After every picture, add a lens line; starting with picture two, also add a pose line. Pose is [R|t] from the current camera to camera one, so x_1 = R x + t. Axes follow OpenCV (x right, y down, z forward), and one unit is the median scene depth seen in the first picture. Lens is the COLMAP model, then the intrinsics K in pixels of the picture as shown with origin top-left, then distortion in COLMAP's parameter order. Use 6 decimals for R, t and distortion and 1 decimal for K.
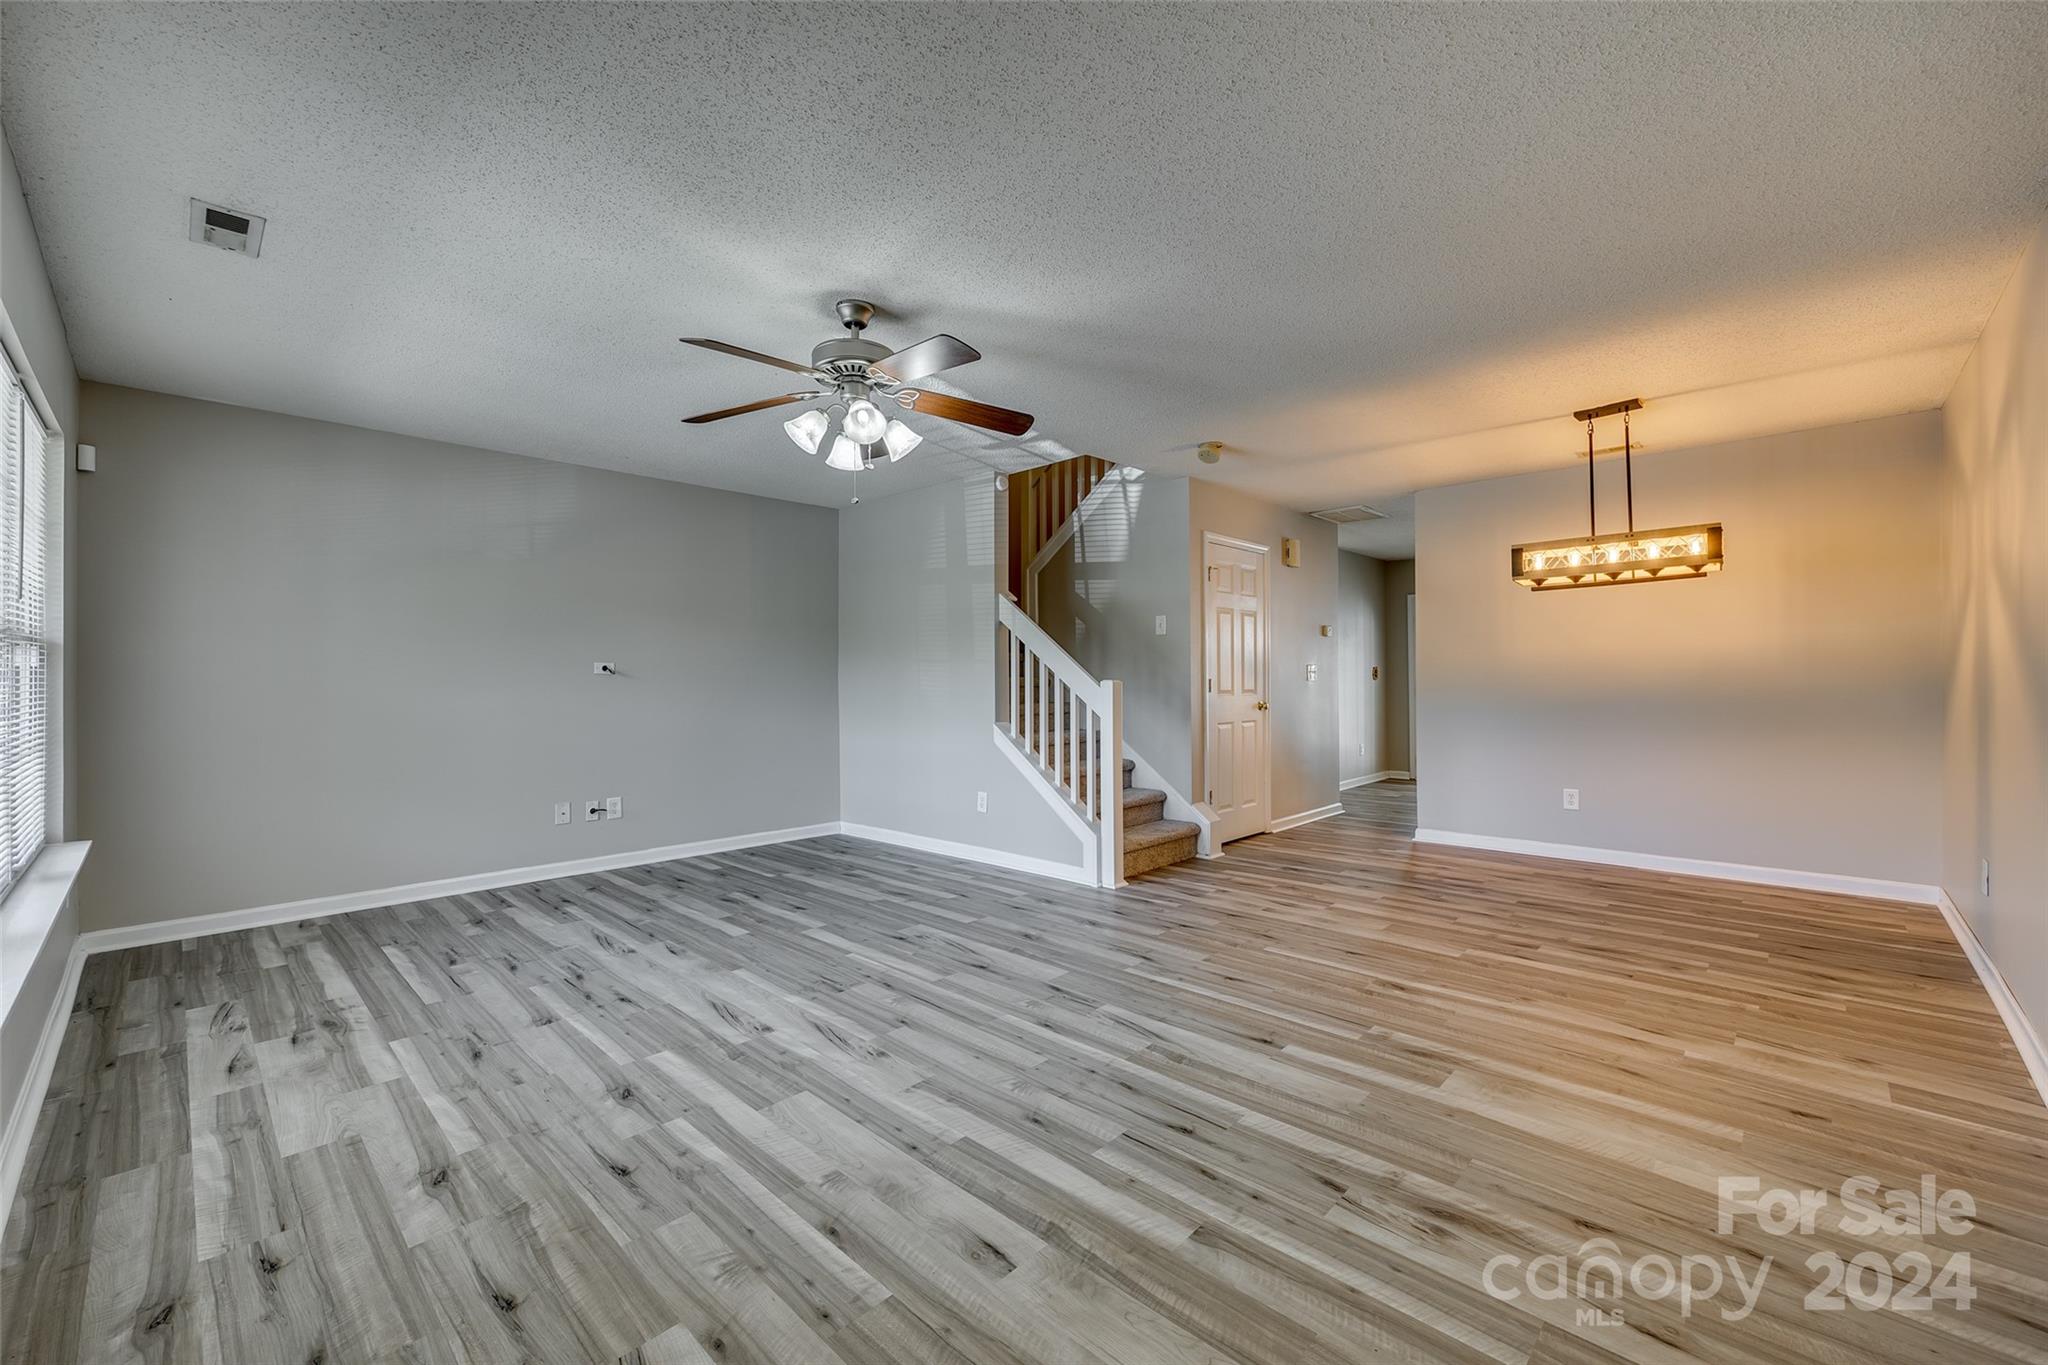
lens RADIAL K [[817.0, 0, 1031.1], [0, 817.0, 682.7], [0, 0, 1]] dist [-0.000072, 0.000403]
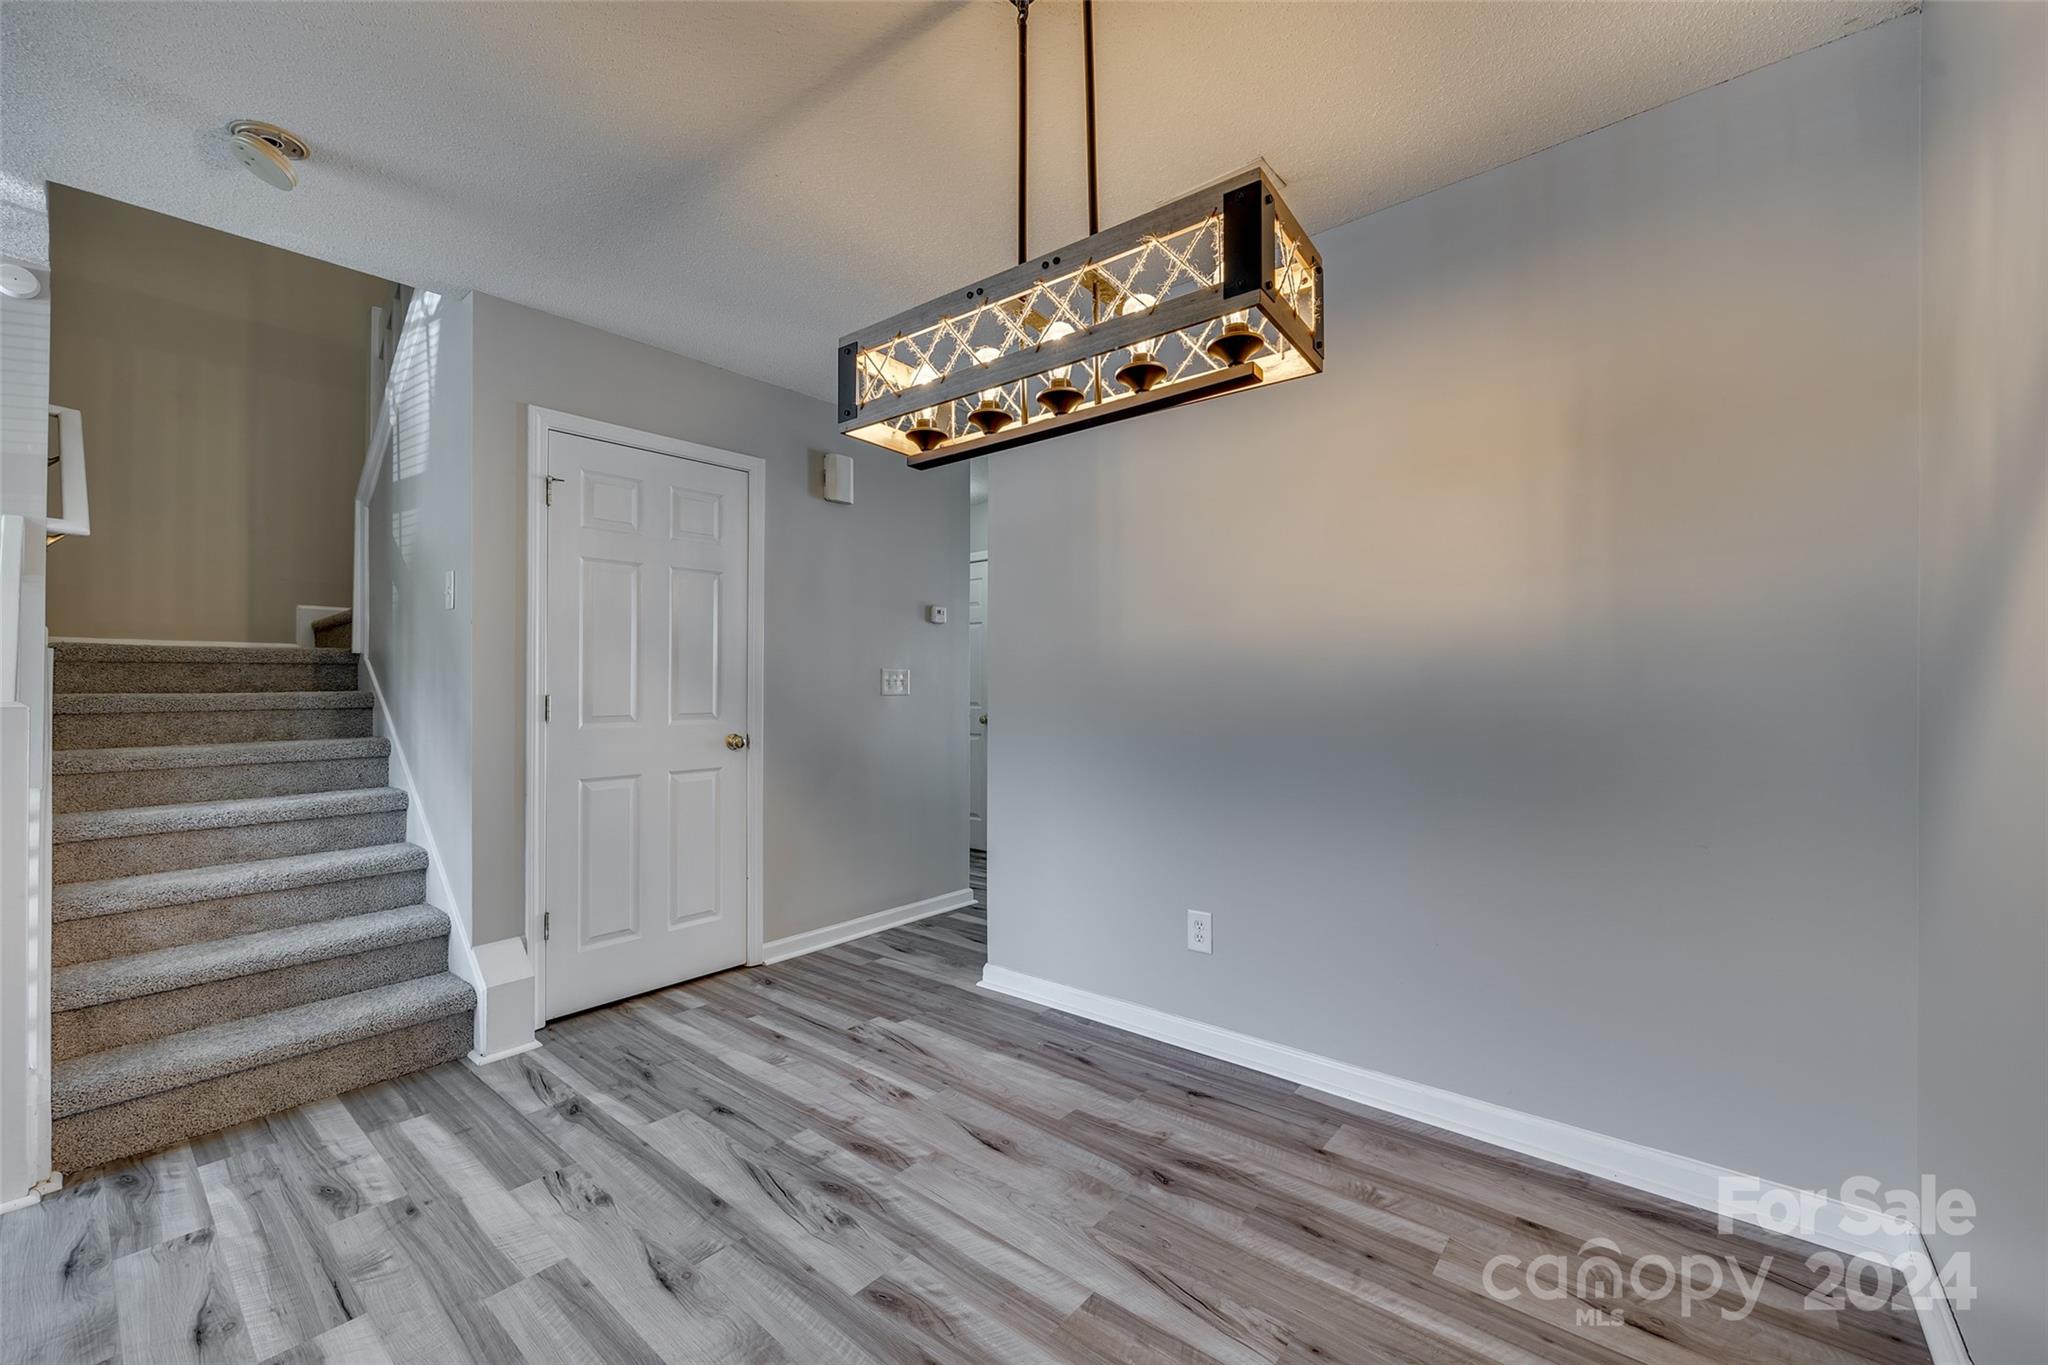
lens RADIAL K [[817.0, 0, 1031.1], [0, 817.0, 682.7], [0, 0, 1]] dist [-0.000072, 0.000403]
pose [[0.997797, -0.002472, 0.066301, 0.492160], [0.003374, 0.999903, -0.013497, -0.003499], [-0.066261, 0.013691, 0.997708, 0.472036]]
